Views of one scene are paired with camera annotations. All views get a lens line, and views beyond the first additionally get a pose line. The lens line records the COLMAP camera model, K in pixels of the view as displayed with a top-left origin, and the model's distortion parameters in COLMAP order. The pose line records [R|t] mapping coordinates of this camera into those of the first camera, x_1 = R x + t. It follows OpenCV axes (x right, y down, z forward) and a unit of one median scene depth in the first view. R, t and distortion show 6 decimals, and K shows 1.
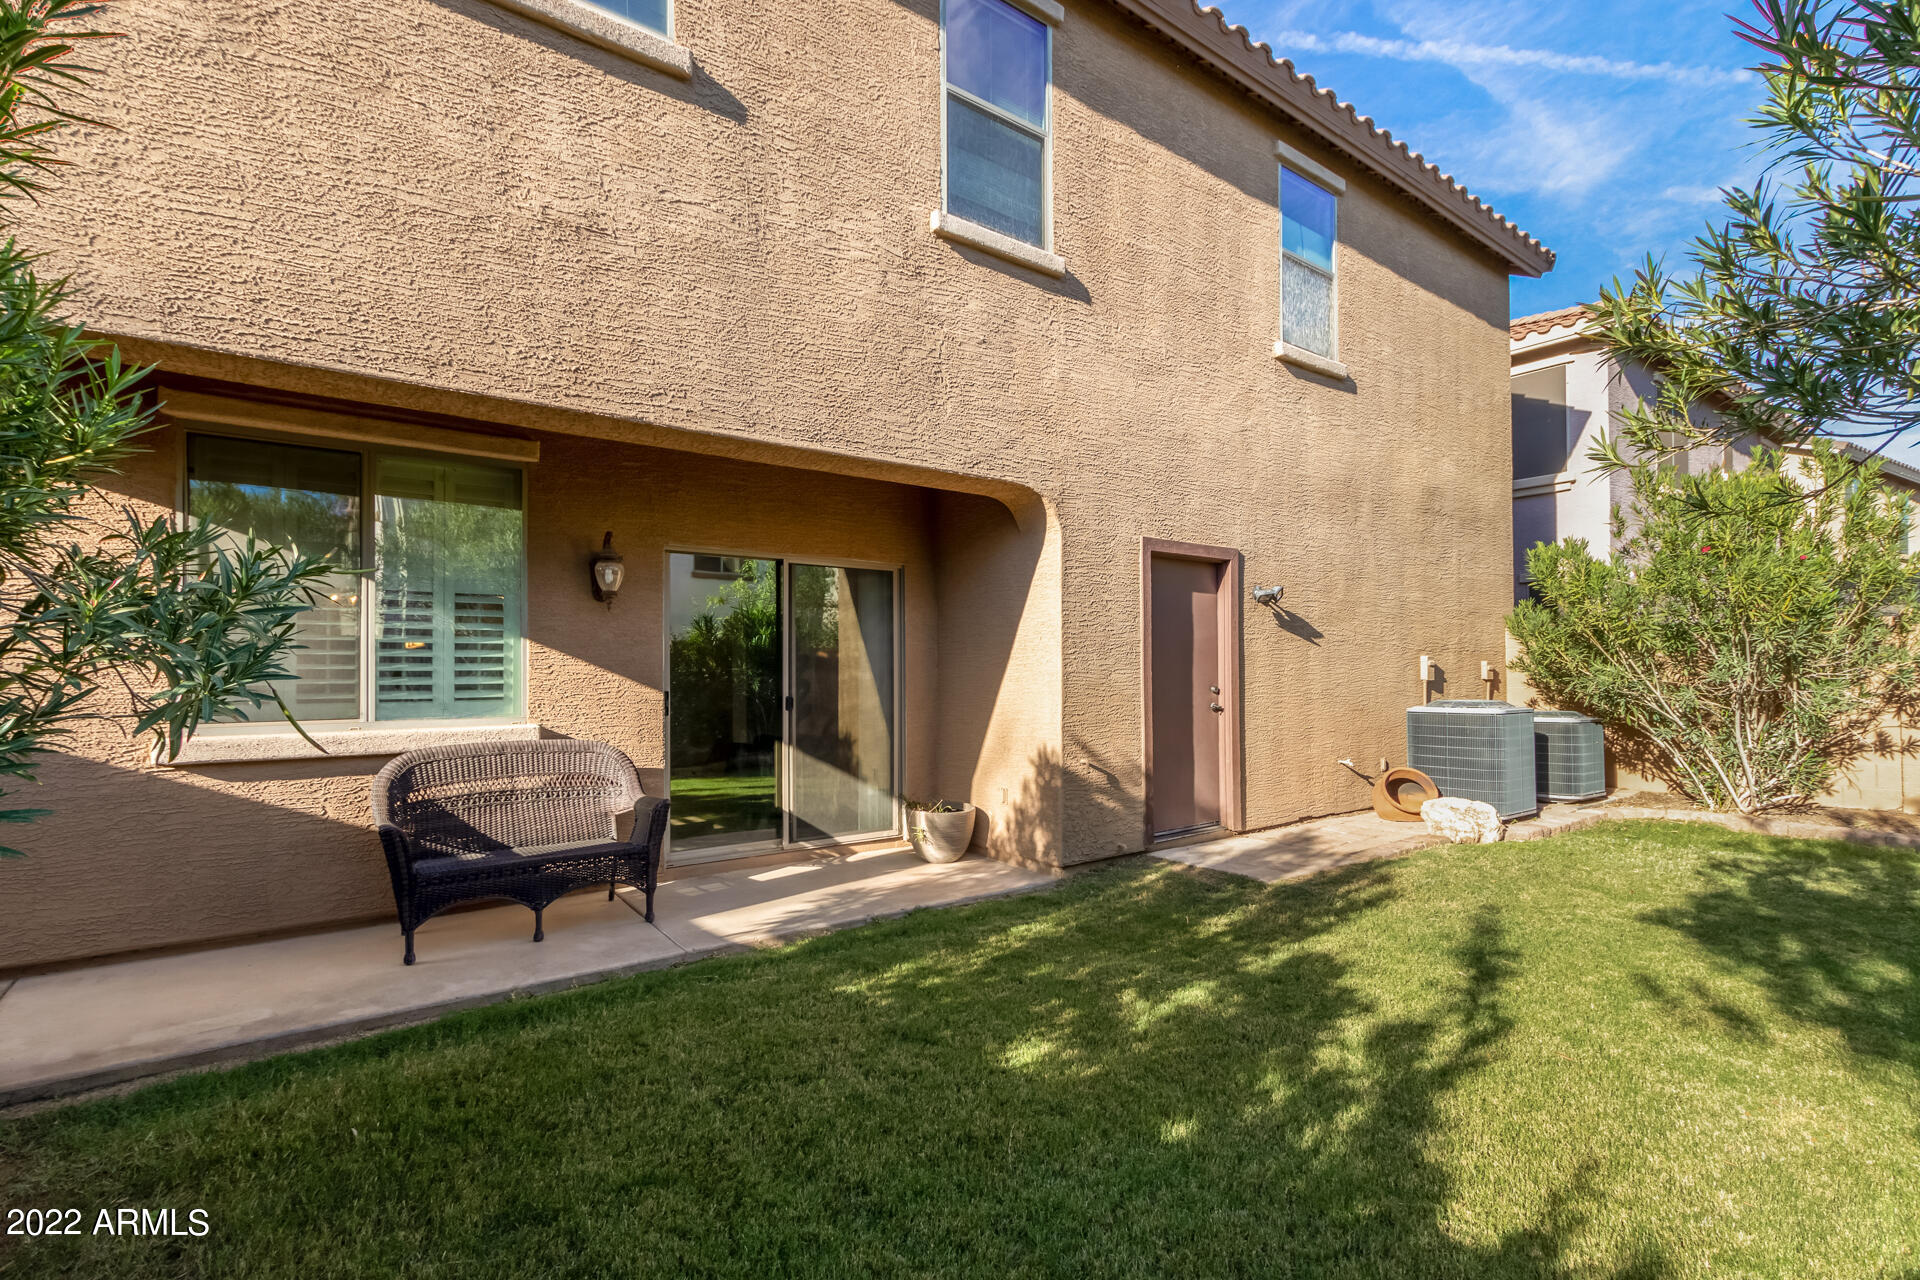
lens RADIAL K [[855.6, 0, 958.8], [0, 855.6, 658.1], [0, 0, 1]] dist [-0.005079, -0.000133]
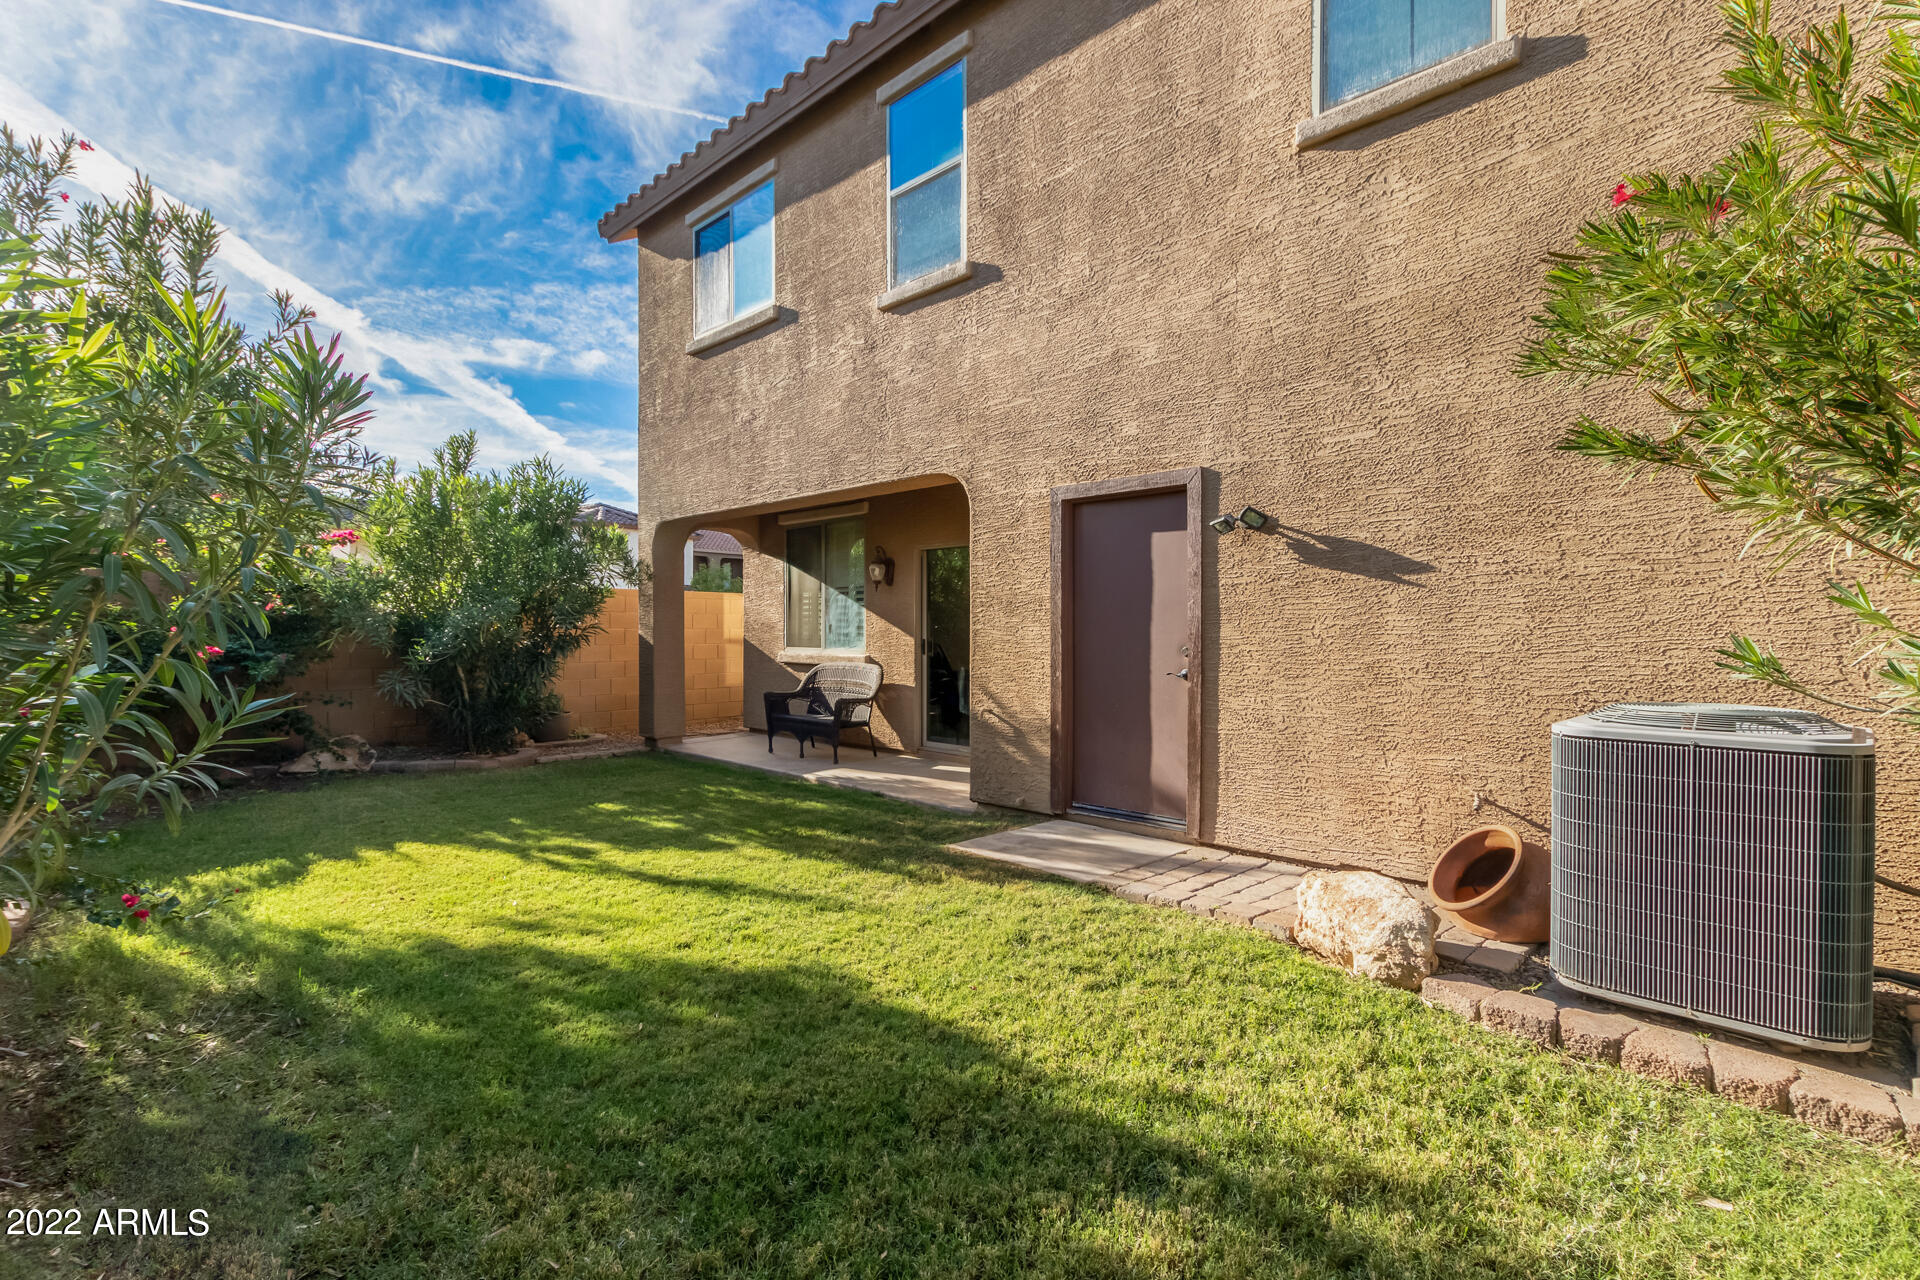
lens RADIAL K [[855.6, 0, 957.6], [0, 855.6, 630.8], [0, 0, 1]] dist [-0.005079, -0.000133]
pose [[0.171334, 0.011502, -0.985146, 1.328536], [0.016081, 0.999766, 0.014469, 0.003429], [0.985082, -0.018321, 0.171109, 0.848130]]
